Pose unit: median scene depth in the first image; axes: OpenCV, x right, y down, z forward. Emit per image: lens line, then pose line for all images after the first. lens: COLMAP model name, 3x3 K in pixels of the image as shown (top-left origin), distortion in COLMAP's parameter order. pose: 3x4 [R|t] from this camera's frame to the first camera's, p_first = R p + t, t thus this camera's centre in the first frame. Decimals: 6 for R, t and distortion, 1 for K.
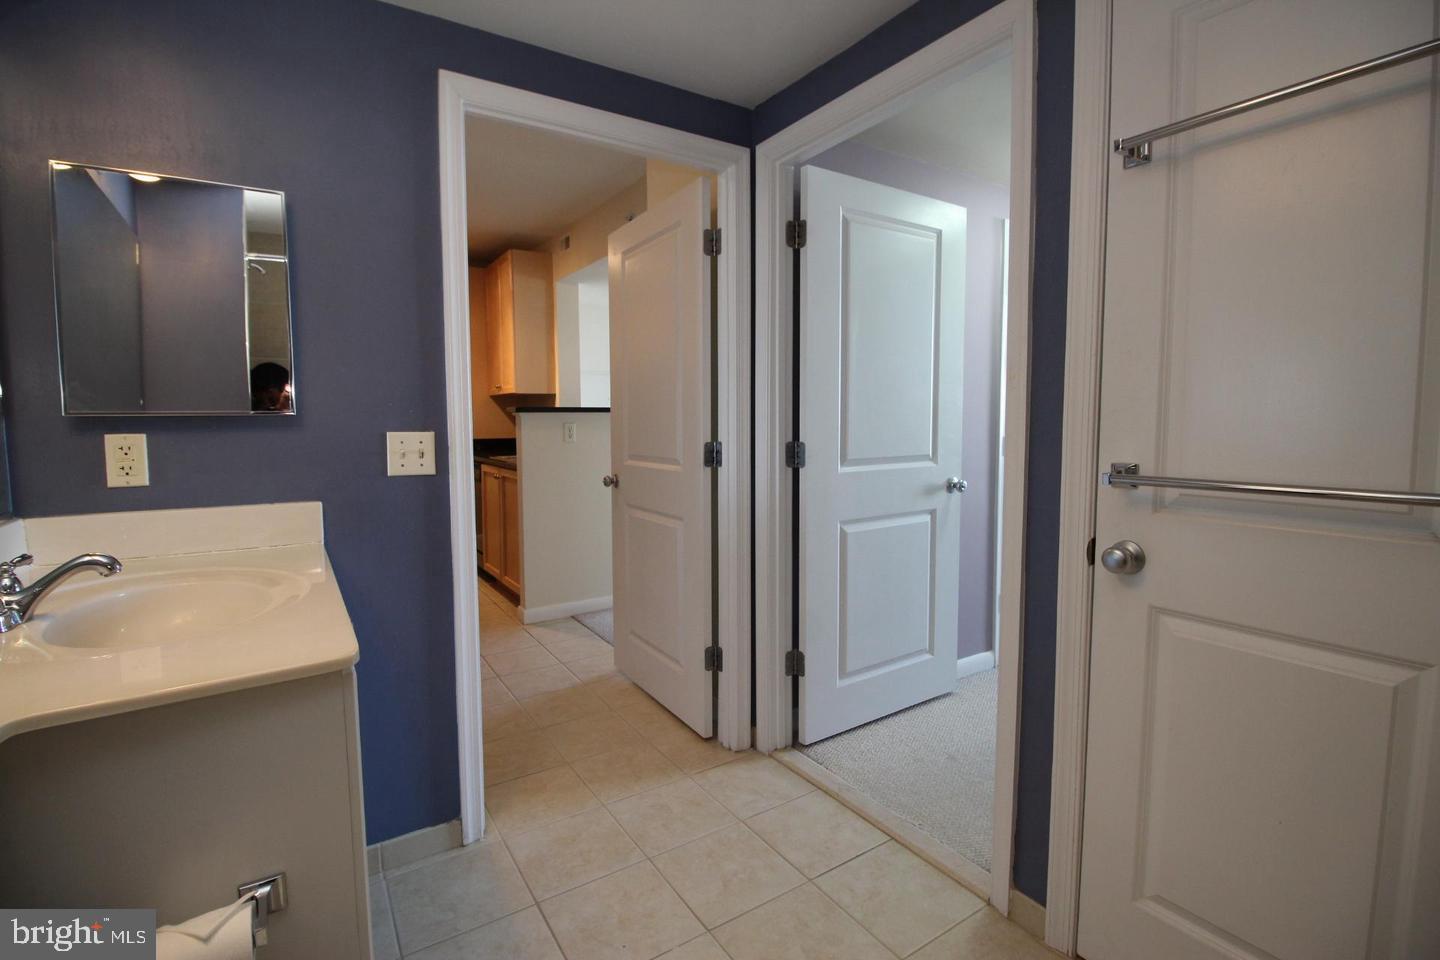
lens RADIAL K [[663.6, 0, 713.5], [0, 663.6, 467.0], [0, 0, 1]] dist [-0.001316, -0.013419]
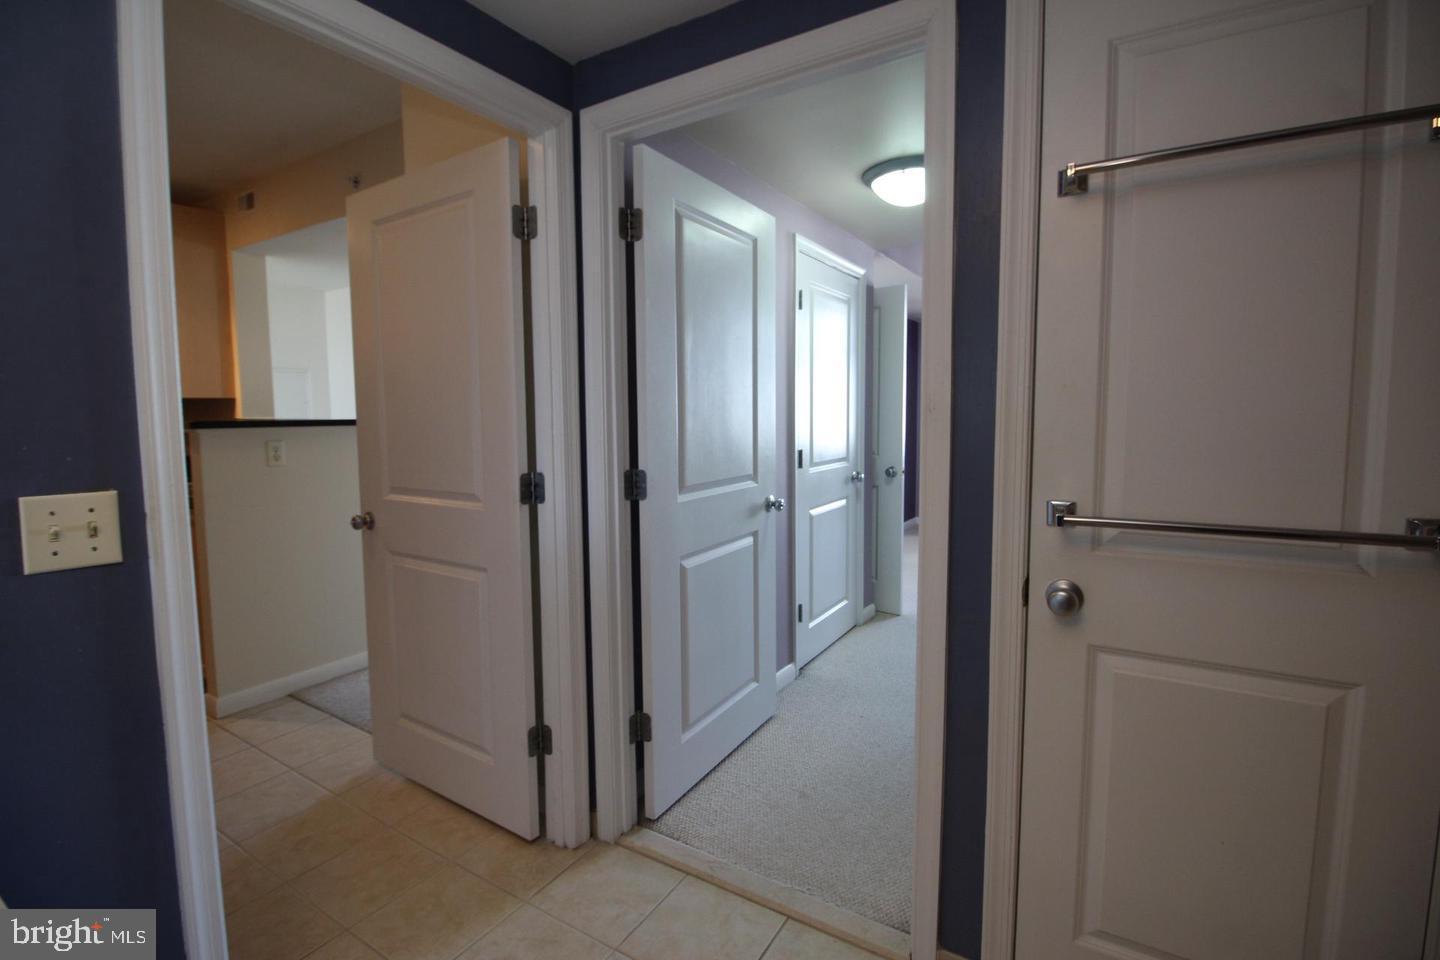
lens RADIAL K [[663.6, 0, 713.5], [0, 663.6, 467.0], [0, 0, 1]] dist [-0.001316, -0.013419]
pose [[0.906870, -0.036223, 0.419852, -0.138640], [0.034757, 0.999334, 0.011146, -0.046766], [-0.419976, 0.004485, 0.907524, 0.184503]]
